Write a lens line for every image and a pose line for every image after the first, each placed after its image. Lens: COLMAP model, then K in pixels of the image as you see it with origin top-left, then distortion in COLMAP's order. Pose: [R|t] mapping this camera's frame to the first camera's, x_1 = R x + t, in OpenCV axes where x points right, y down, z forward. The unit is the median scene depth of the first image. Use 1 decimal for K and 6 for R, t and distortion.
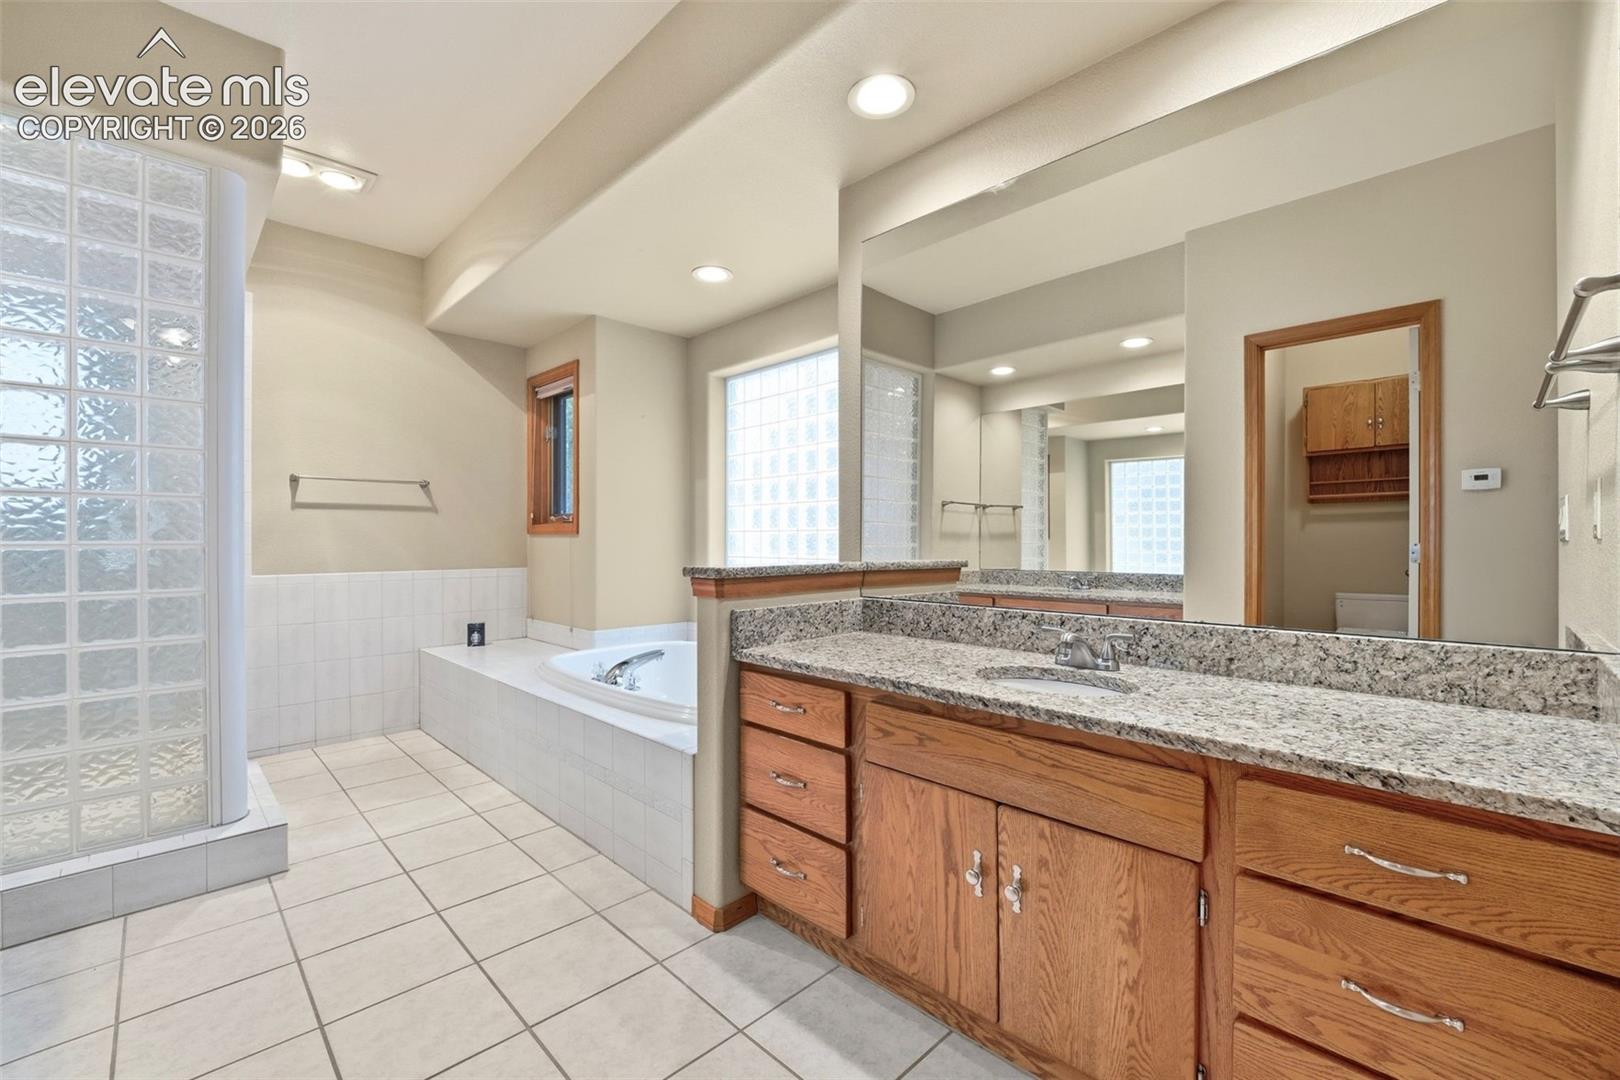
lens RADIAL K [[678.1, 0, 814.0], [0, 678.1, 546.1], [0, 0, 1]] dist [0.010016, -0.012965]
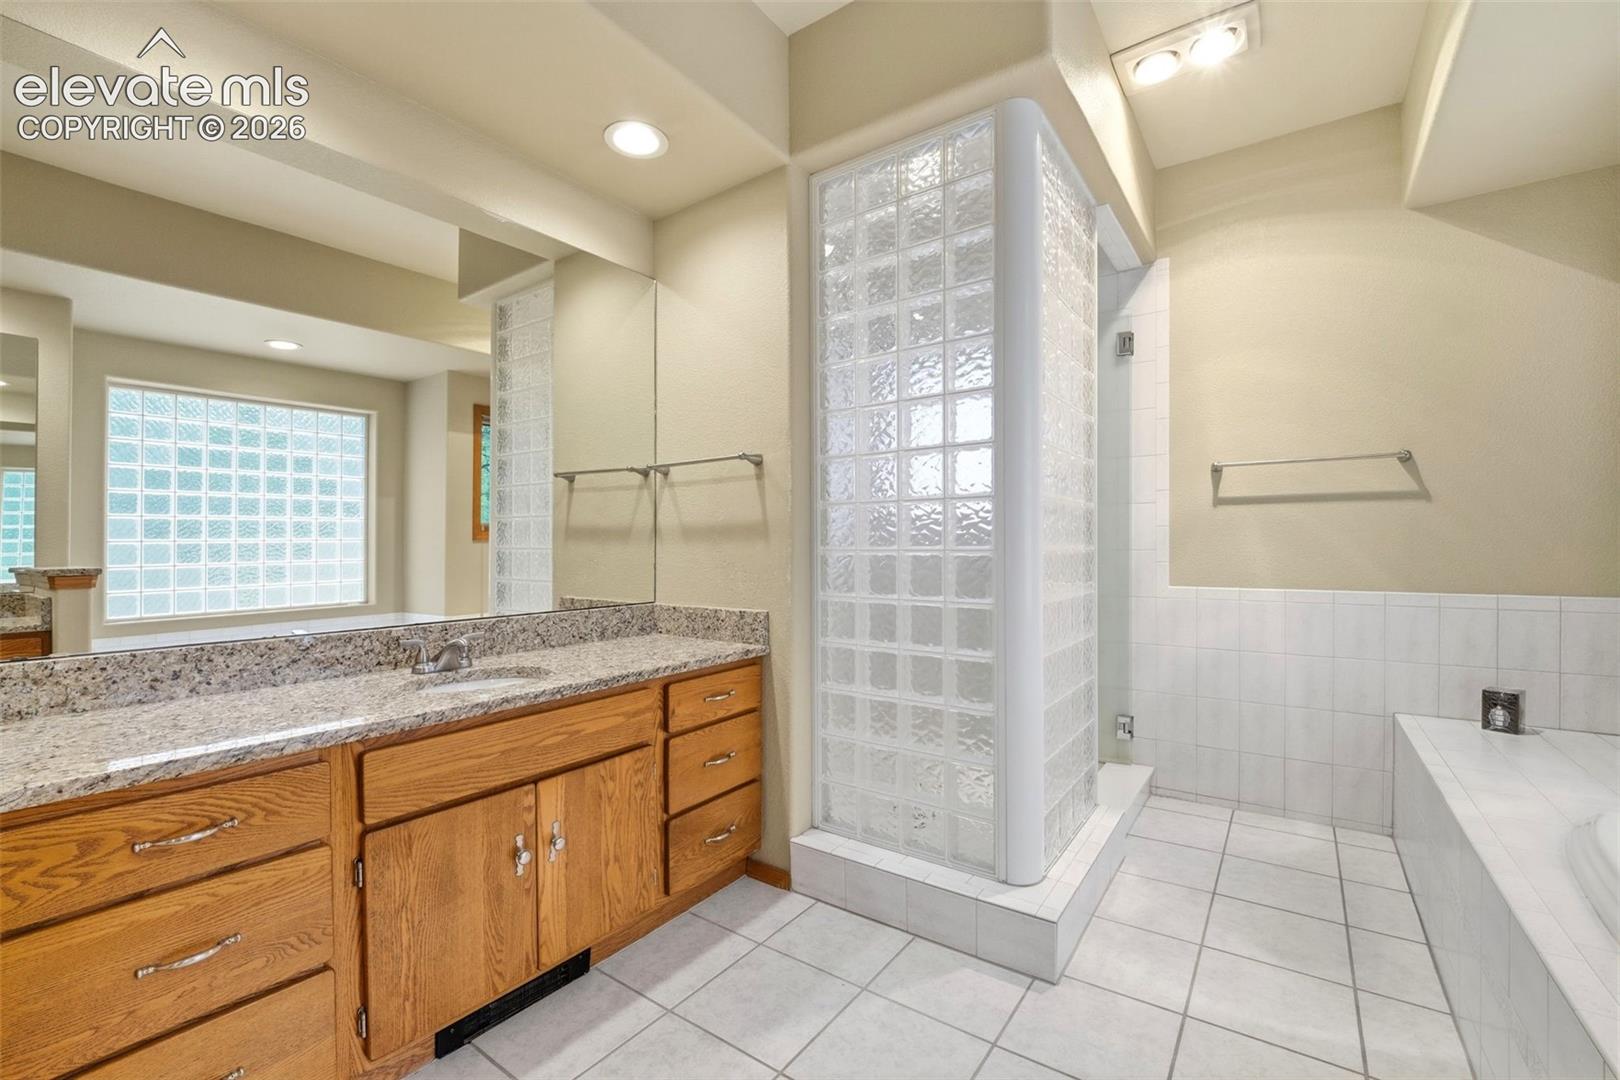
lens RADIAL K [[678.1, 0, 814.0], [0, 678.1, 546.1], [0, 0, 1]] dist [0.010016, -0.012965]
pose [[0.175898, 0.003142, -0.984403, -0.049095], [-0.006089, 0.999979, 0.002104, -0.005130], [0.984389, 0.005624, 0.175914, 0.360986]]
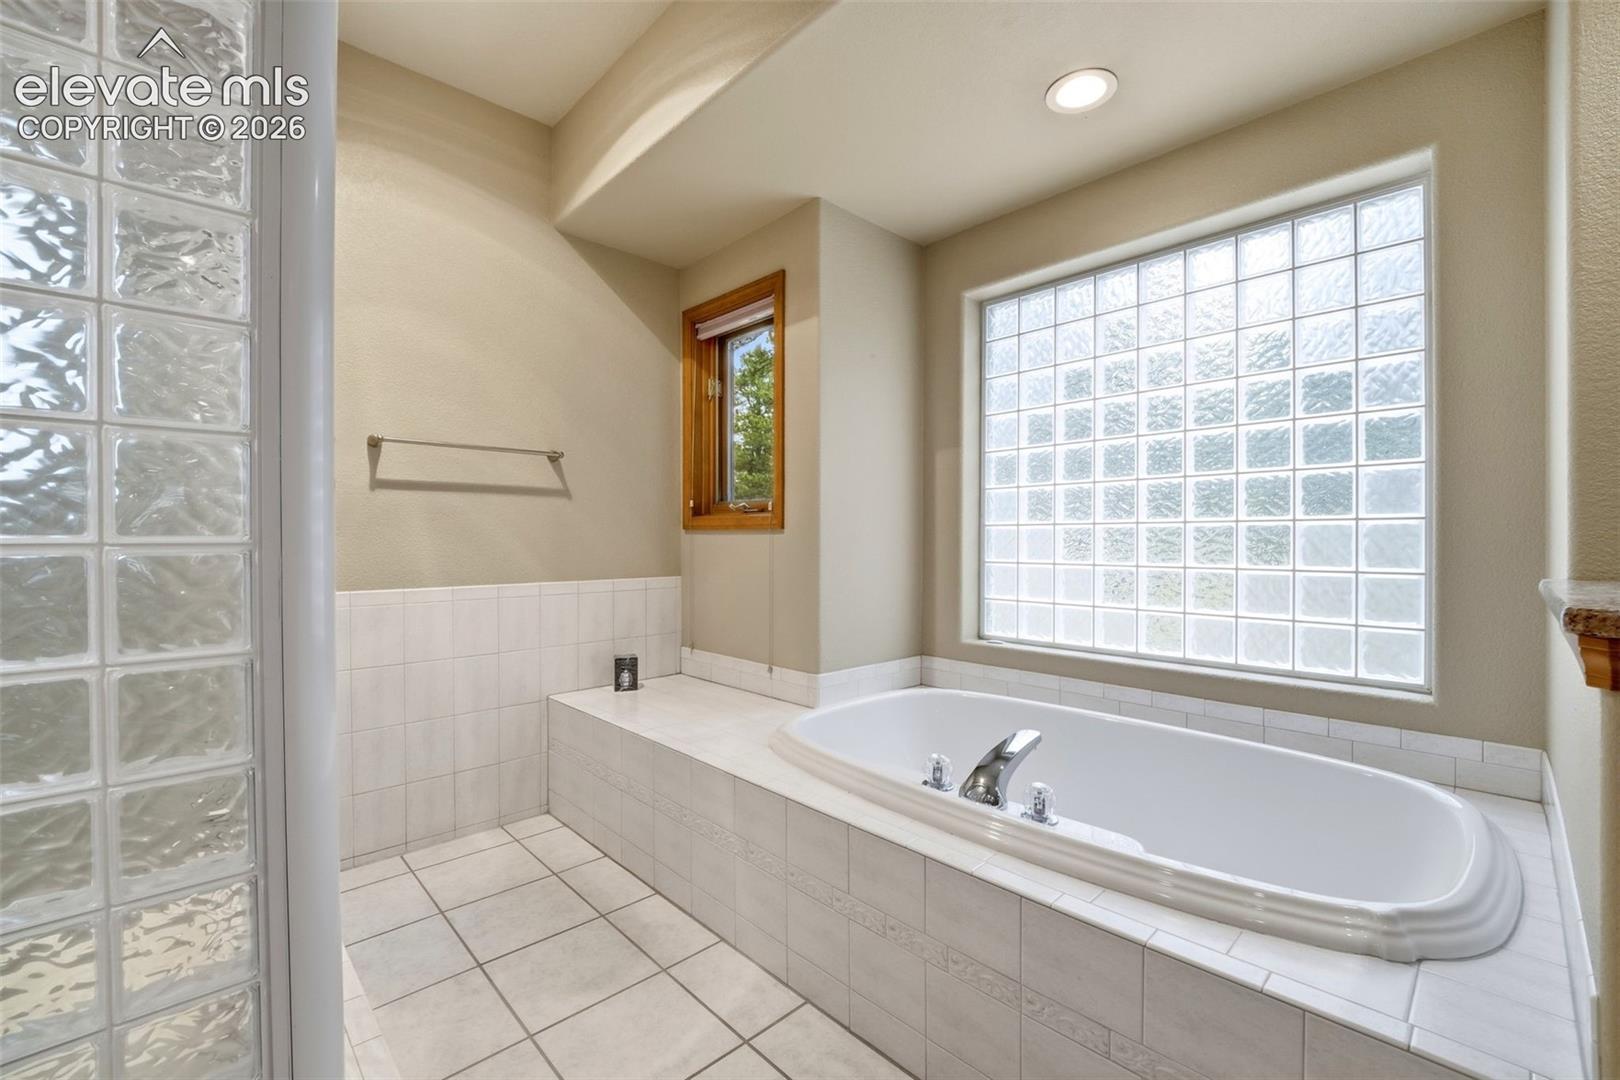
lens RADIAL K [[671.7, 0, 813.8], [0, 671.7, 545.0], [0, 0, 1]] dist [0.016566, -0.020740]
pose [[0.999830, 0.000800, -0.018411, -0.313089], [-0.000794, 1.000000, 0.000304, -0.001416], [0.018411, -0.000290, 0.999830, 0.340041]]
